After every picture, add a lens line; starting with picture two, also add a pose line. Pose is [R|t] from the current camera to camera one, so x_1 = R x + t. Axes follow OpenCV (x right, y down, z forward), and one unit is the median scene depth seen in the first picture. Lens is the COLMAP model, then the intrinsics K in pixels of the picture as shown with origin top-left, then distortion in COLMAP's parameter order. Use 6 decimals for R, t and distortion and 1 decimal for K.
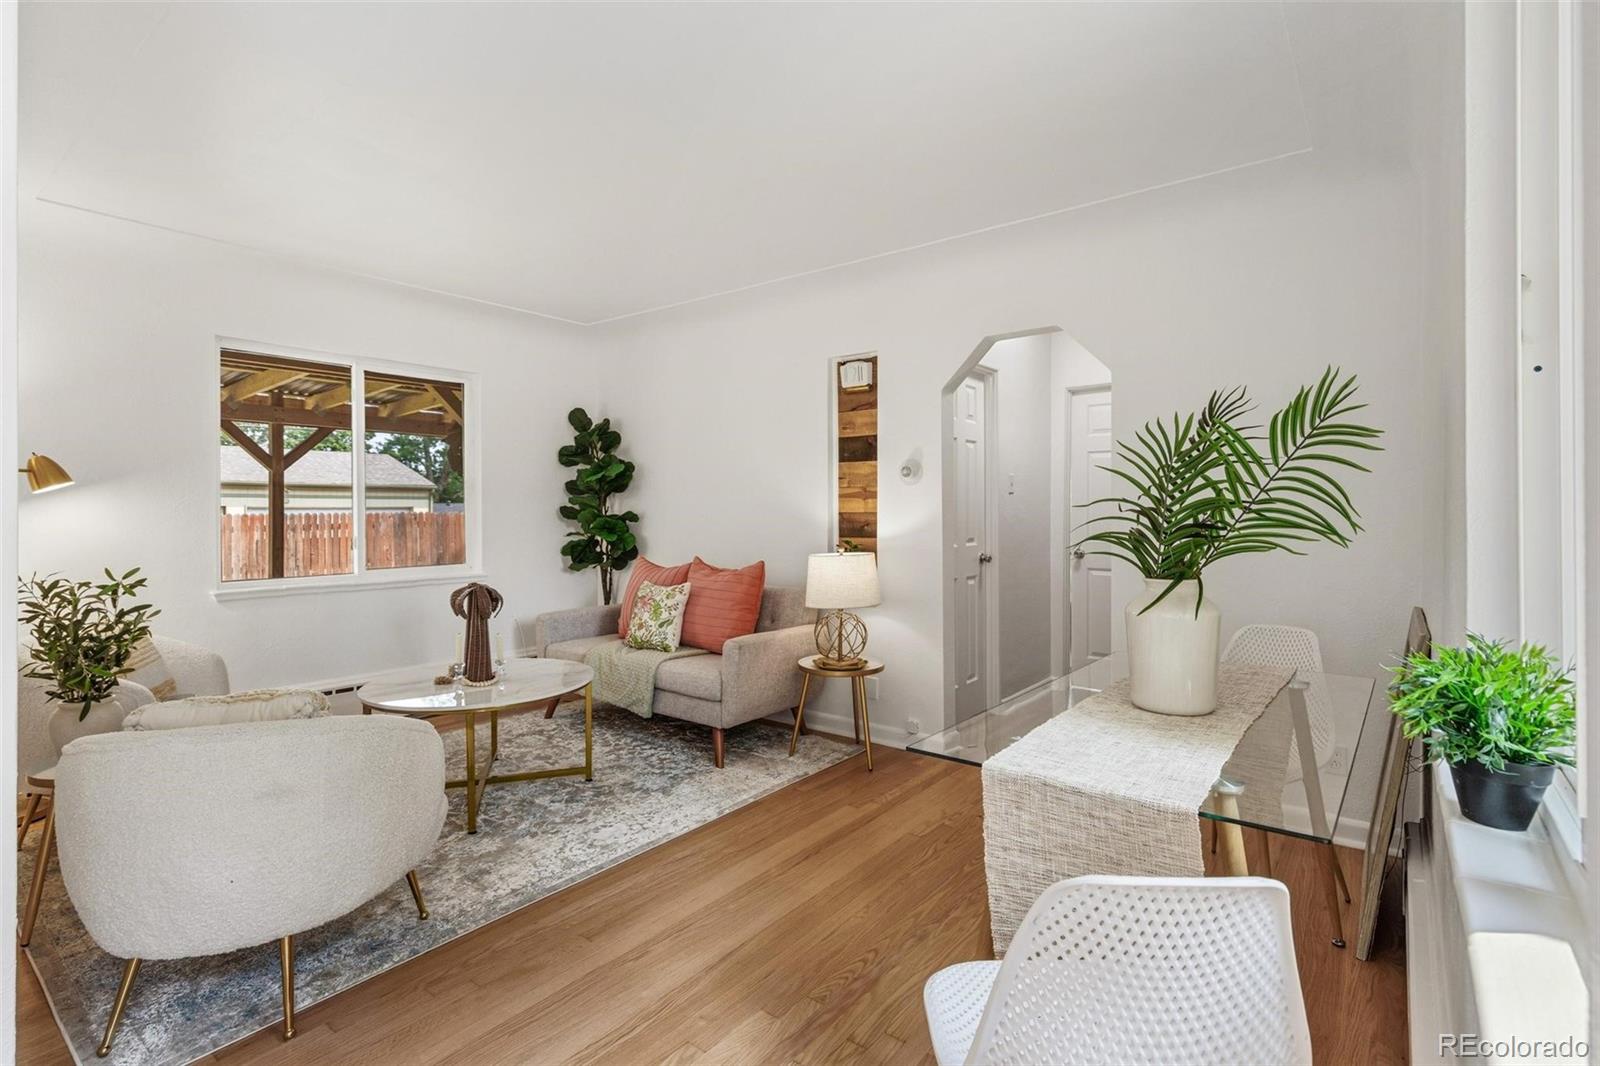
lens RADIAL K [[758.3, 0, 837.0], [0, 758.3, 510.6], [0, 0, 1]] dist [0.001371, -0.000042]
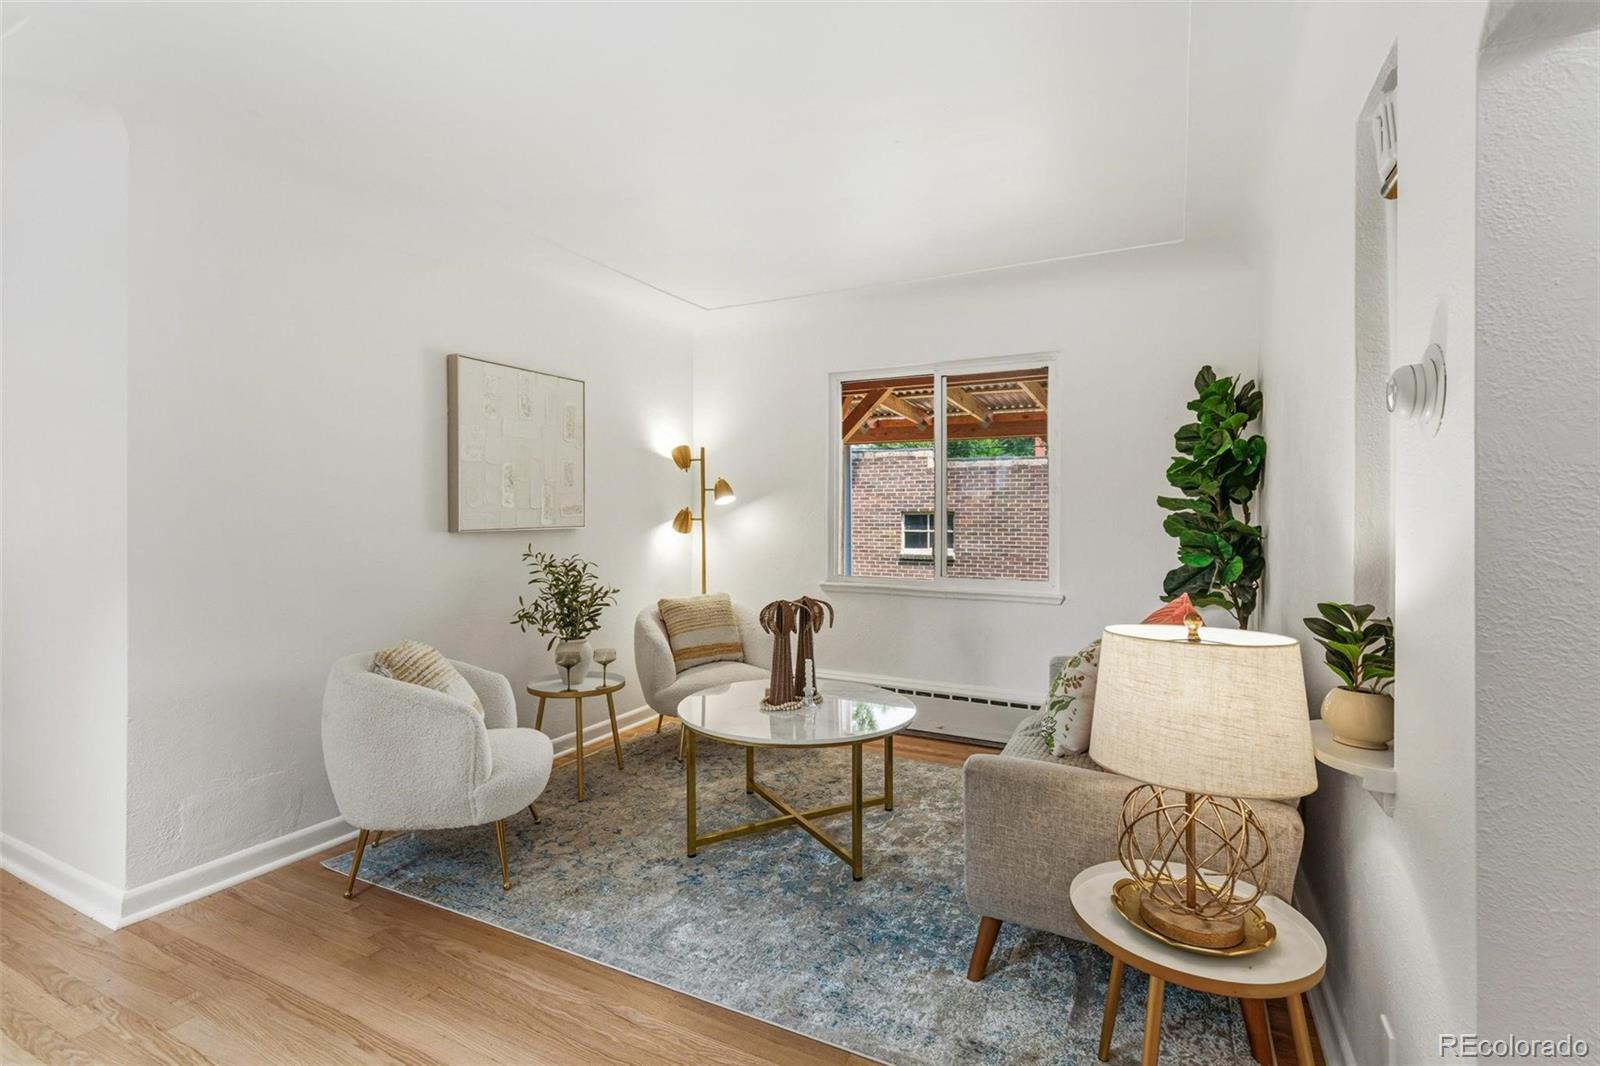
lens RADIAL K [[744.5, 0, 796.2], [0, 744.5, 520.0], [0, 0, 1]] dist [-0.000520, -0.000081]
pose [[0.161656, 0.005784, -0.986830, 0.323051], [-0.005892, 0.999971, 0.004896, -0.000164], [0.986830, 0.005023, 0.161685, 0.692802]]
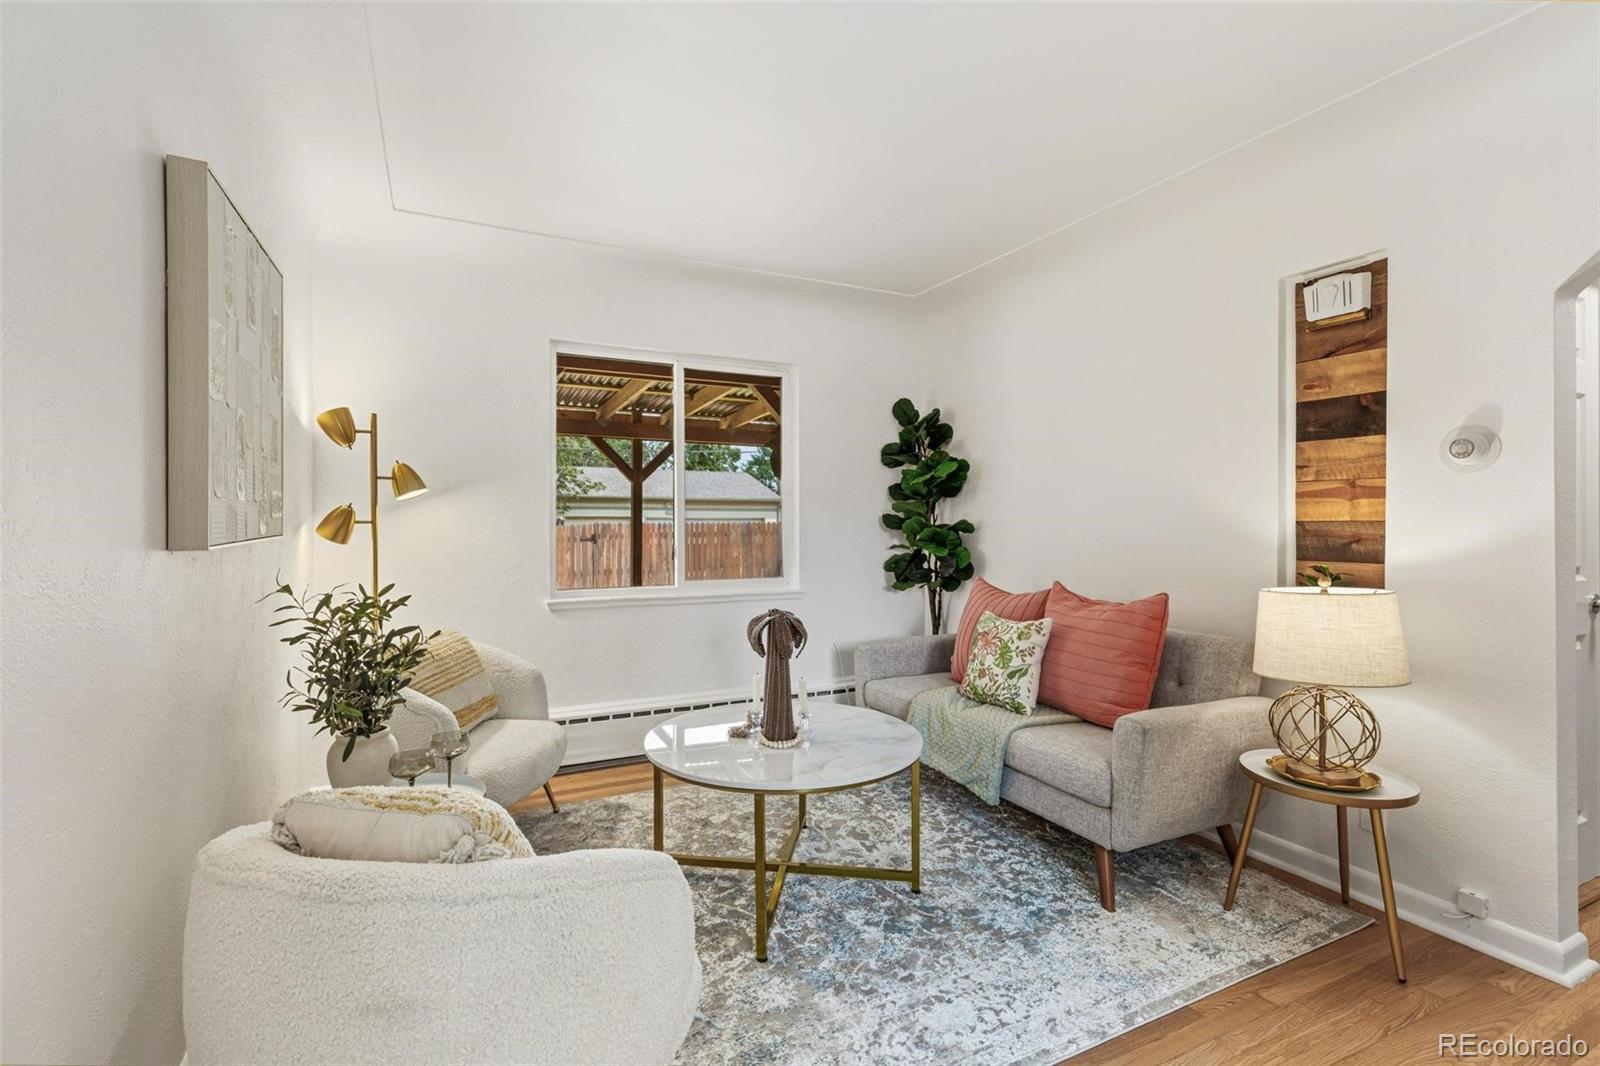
lens RADIAL K [[729.0, 0, 797.5], [0, 729.0, 524.1], [0, 0, 1]] dist [0.014805, 0.000022]
pose [[0.889785, 0.003237, -0.456369, -0.093430], [-0.002027, 0.999993, 0.003142, 0.003966], [0.456376, -0.001871, 0.889785, 0.278646]]
